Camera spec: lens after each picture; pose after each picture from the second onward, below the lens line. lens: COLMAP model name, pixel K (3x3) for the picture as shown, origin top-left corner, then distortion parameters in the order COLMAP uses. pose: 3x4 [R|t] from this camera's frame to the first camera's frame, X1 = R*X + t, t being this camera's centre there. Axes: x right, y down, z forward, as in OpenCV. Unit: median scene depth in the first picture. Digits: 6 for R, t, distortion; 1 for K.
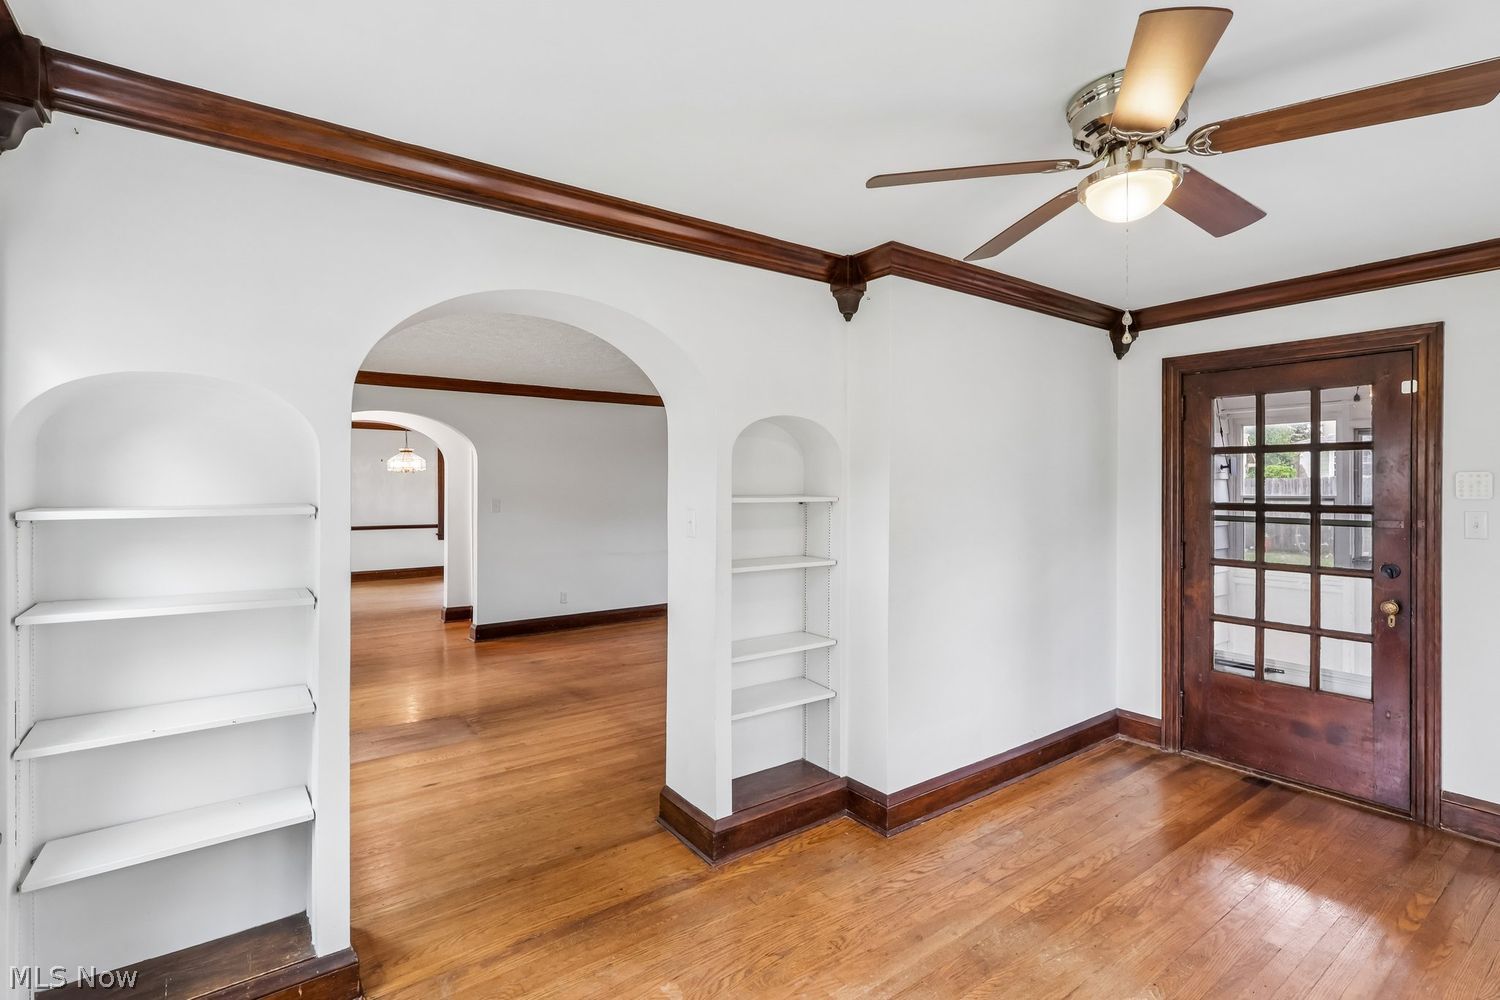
lens RADIAL K [[696.0, 0, 749.6], [0, 696.0, 489.2], [0, 0, 1]] dist [-0.003400, 0.001681]
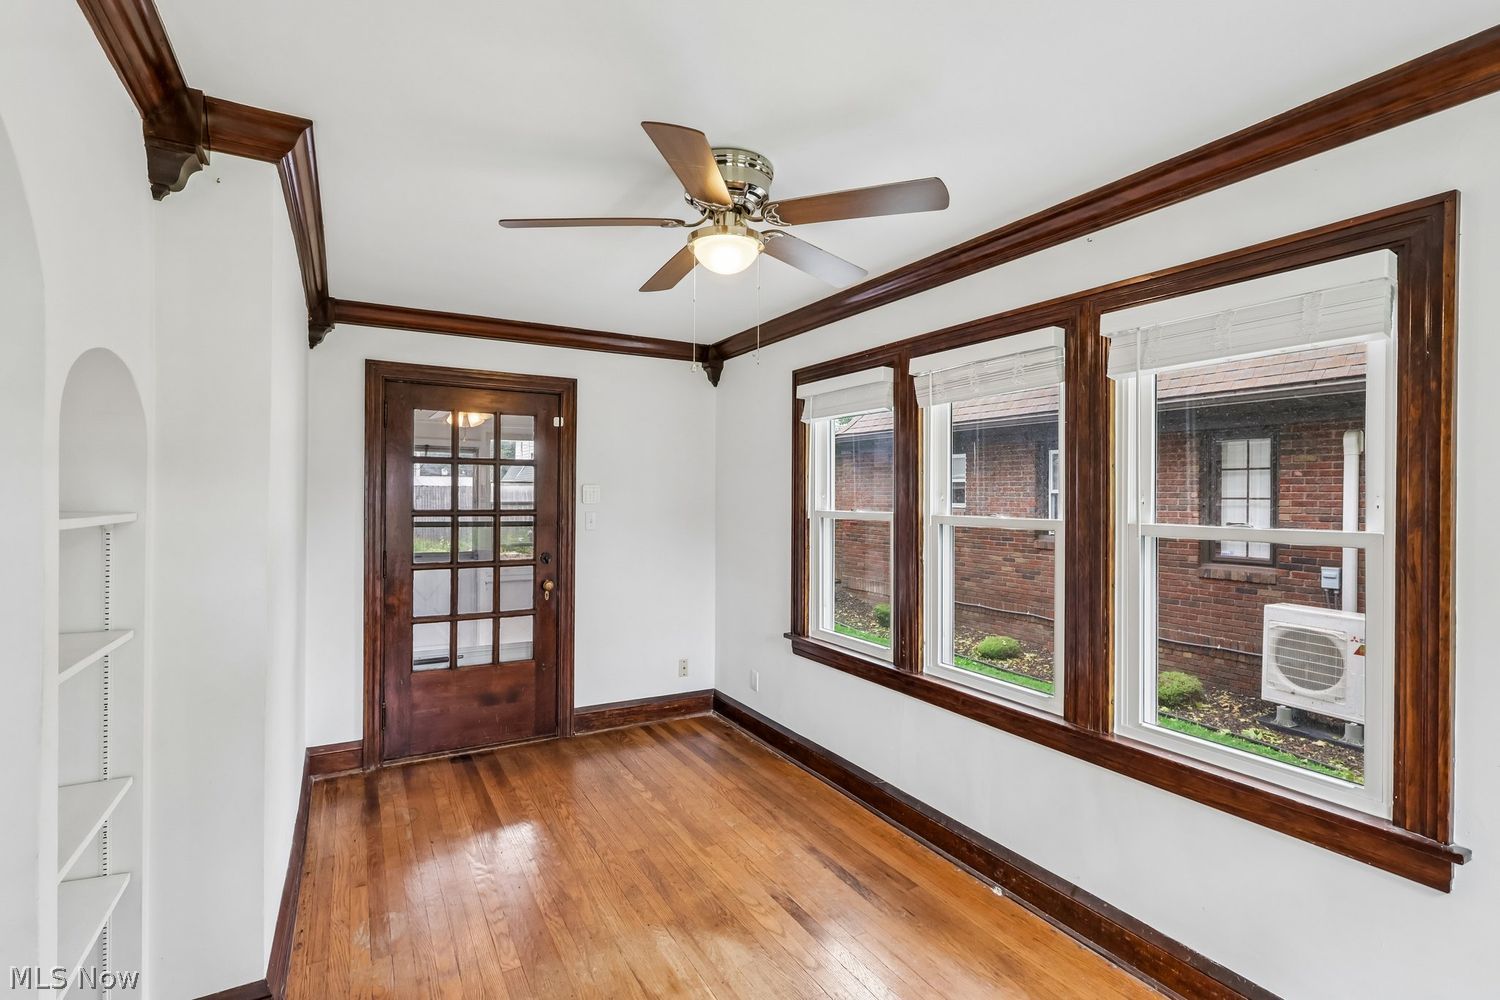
lens RADIAL K [[696.0, 0, 753.5], [0, 696.0, 496.4], [0, 0, 1]] dist [-0.003400, 0.001681]
pose [[0.111809, -0.002594, 0.993726, -0.325249], [-0.000664, 0.999996, 0.002685, -0.003882], [-0.993730, -0.000960, 0.111807, 0.411109]]
